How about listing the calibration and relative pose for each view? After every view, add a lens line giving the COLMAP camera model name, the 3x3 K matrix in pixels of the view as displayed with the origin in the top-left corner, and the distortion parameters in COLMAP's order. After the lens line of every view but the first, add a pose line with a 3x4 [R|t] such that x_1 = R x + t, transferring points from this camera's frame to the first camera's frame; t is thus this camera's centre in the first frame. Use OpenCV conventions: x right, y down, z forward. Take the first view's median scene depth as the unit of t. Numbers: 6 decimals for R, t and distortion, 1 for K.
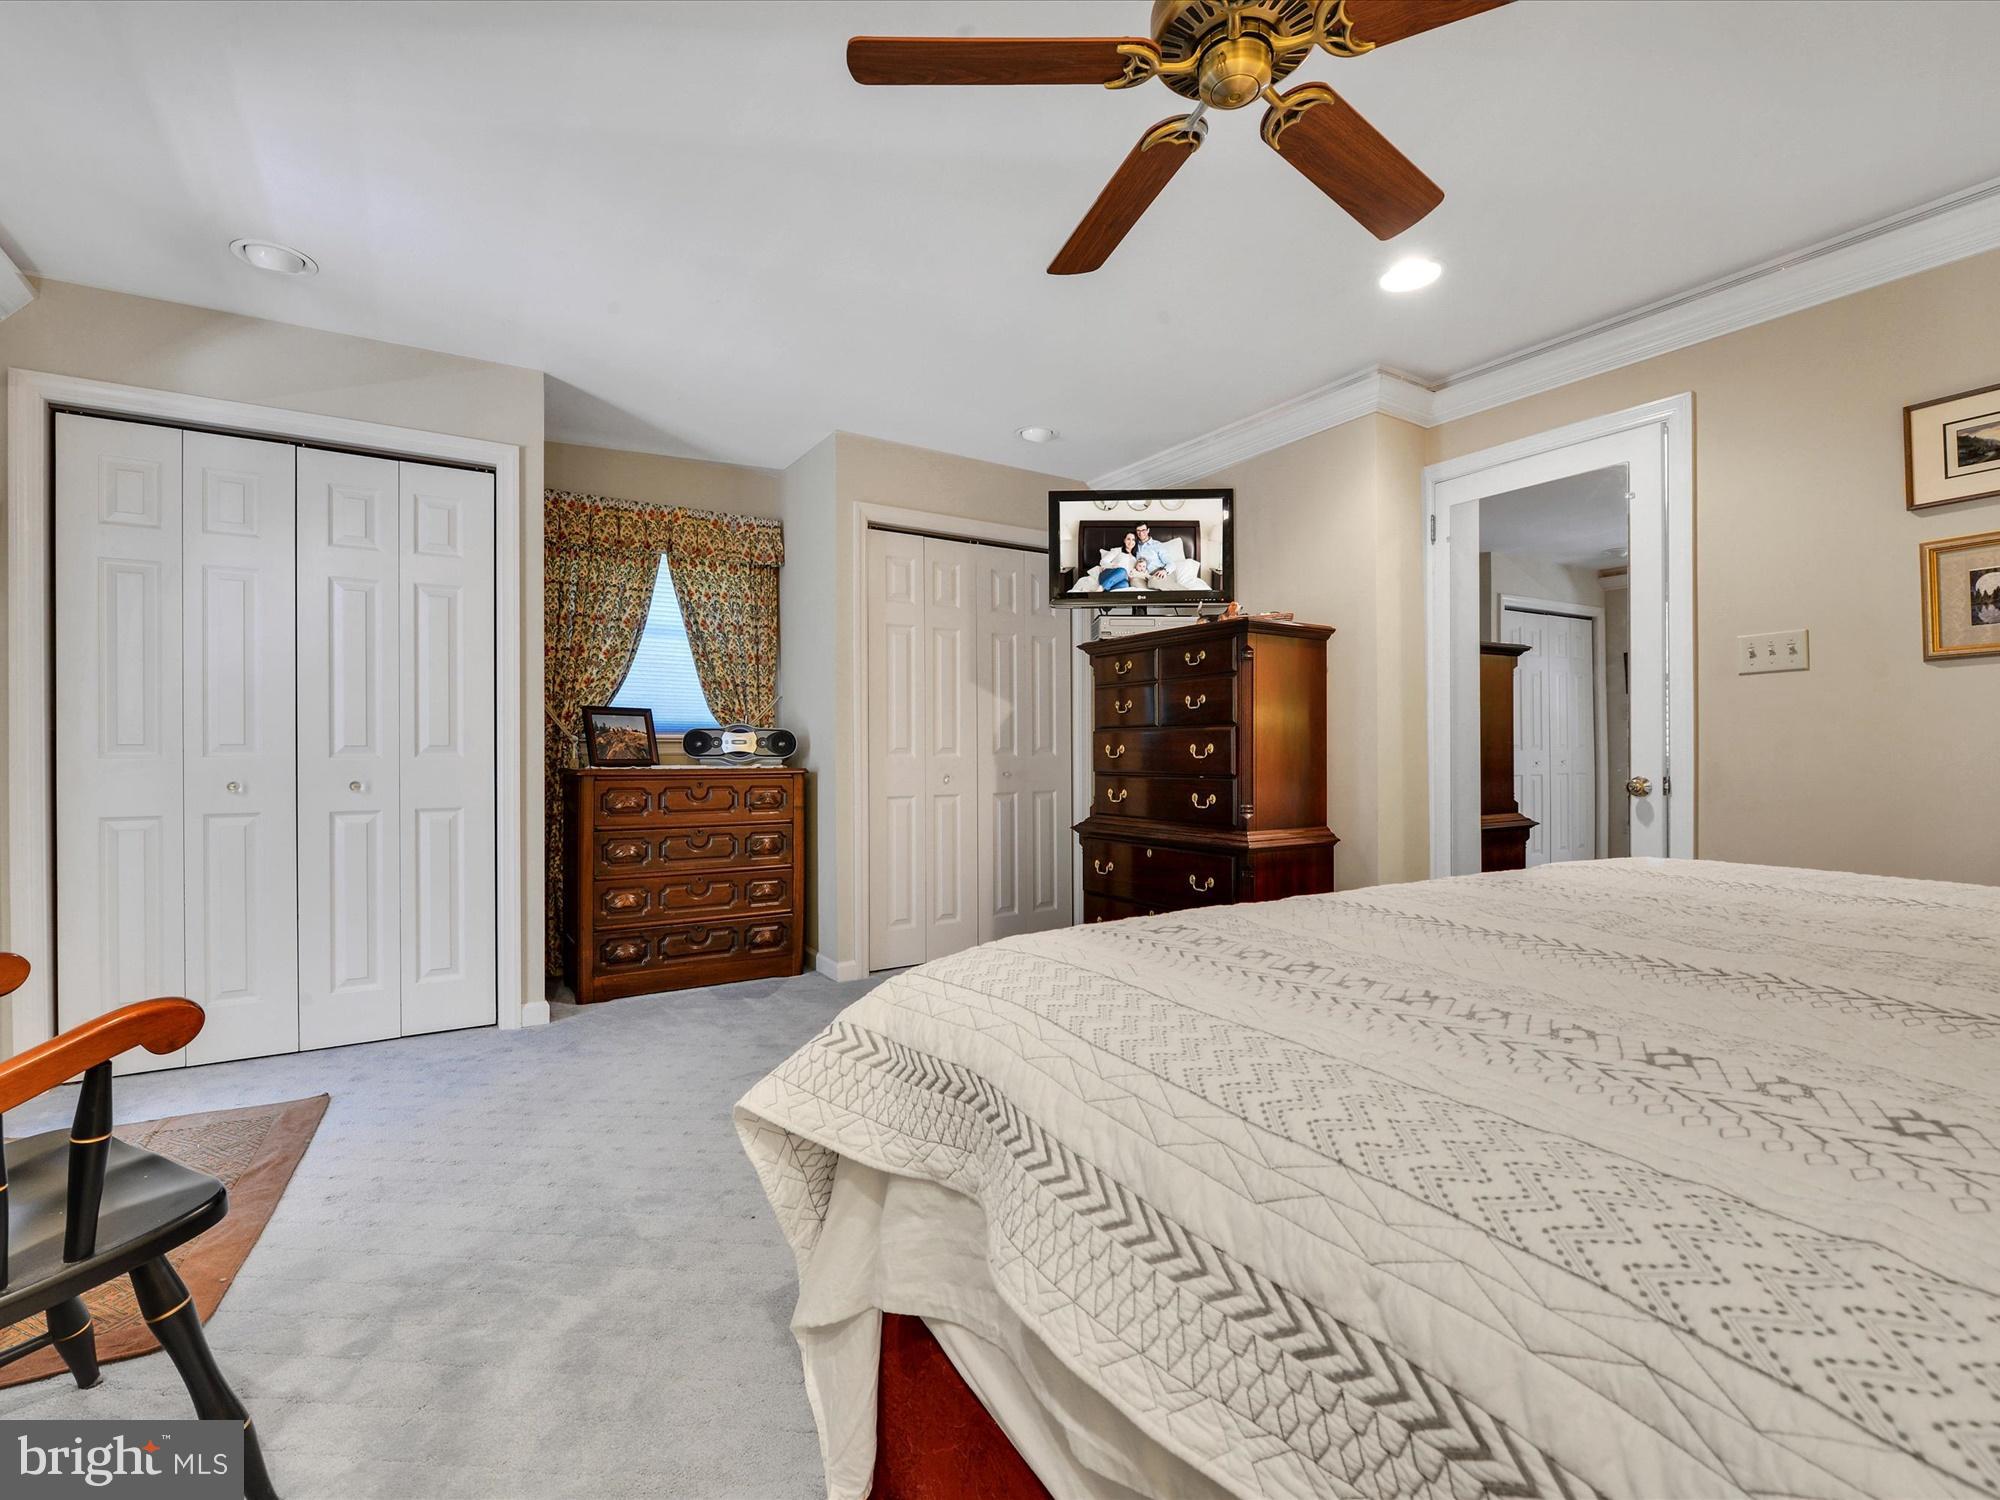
lens RADIAL K [[886.3, 0, 1000.0], [0, 886.3, 750.0], [0, 0, 1]] dist [-0.000135, -0.000041]
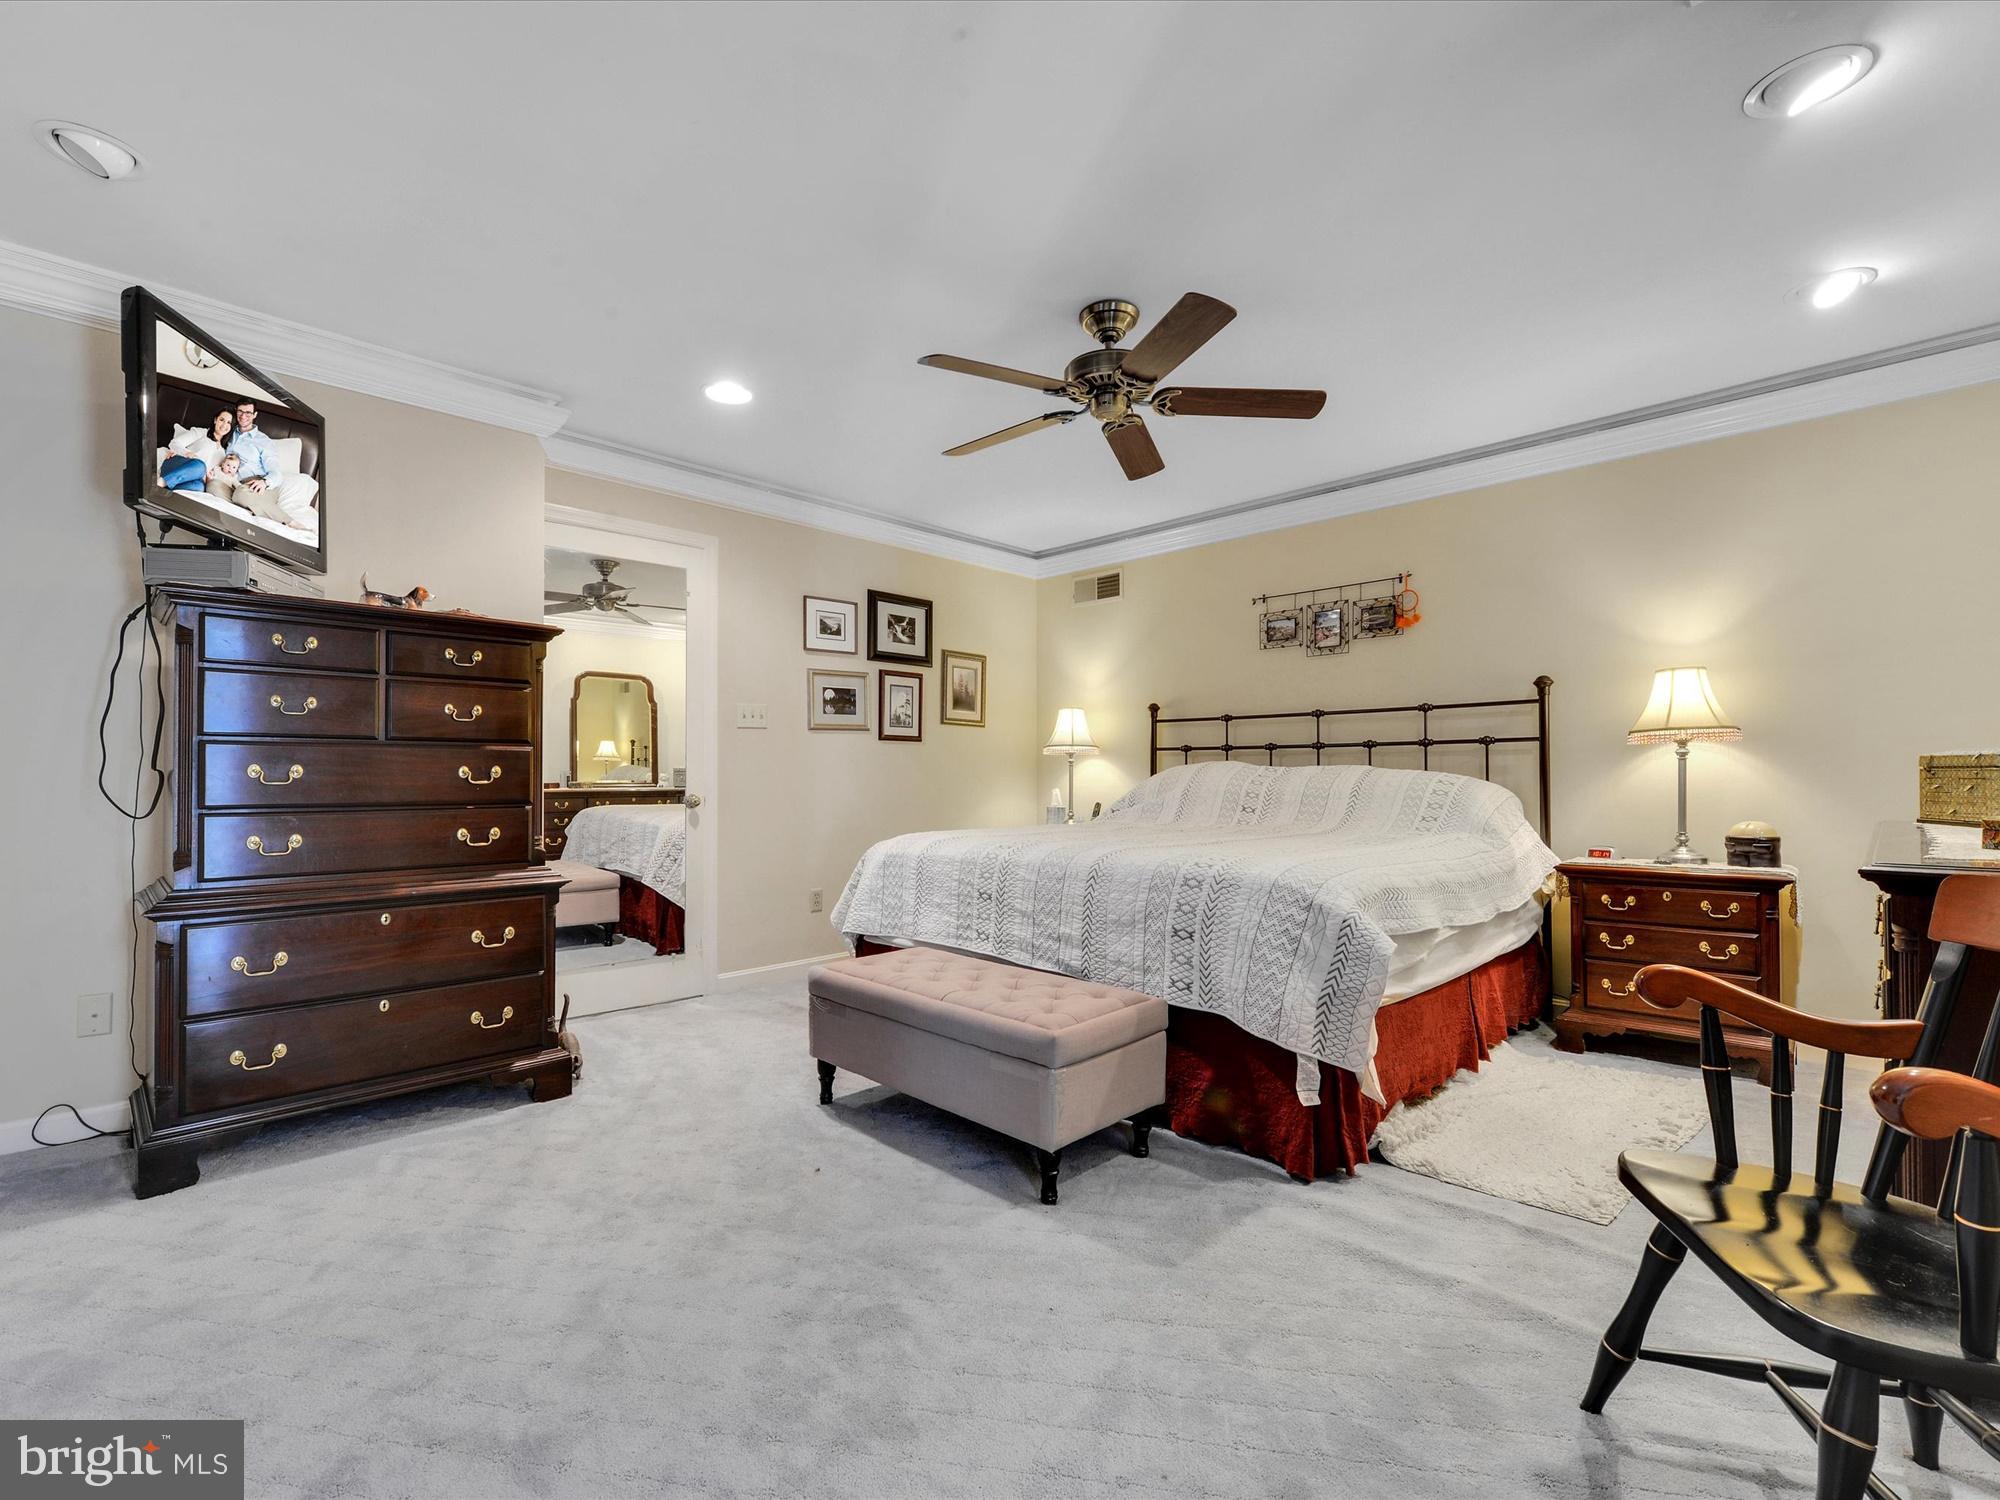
lens RADIAL K [[886.3, 0, 1000.0], [0, 886.3, 750.0], [0, 0, 1]] dist [-0.000135, -0.000041]
pose [[-0.248774, 0.027004, 0.968185, -0.831417], [-0.007045, 0.999534, -0.029688, -0.000632], [-0.968536, -0.014207, -0.248468, 0.956431]]
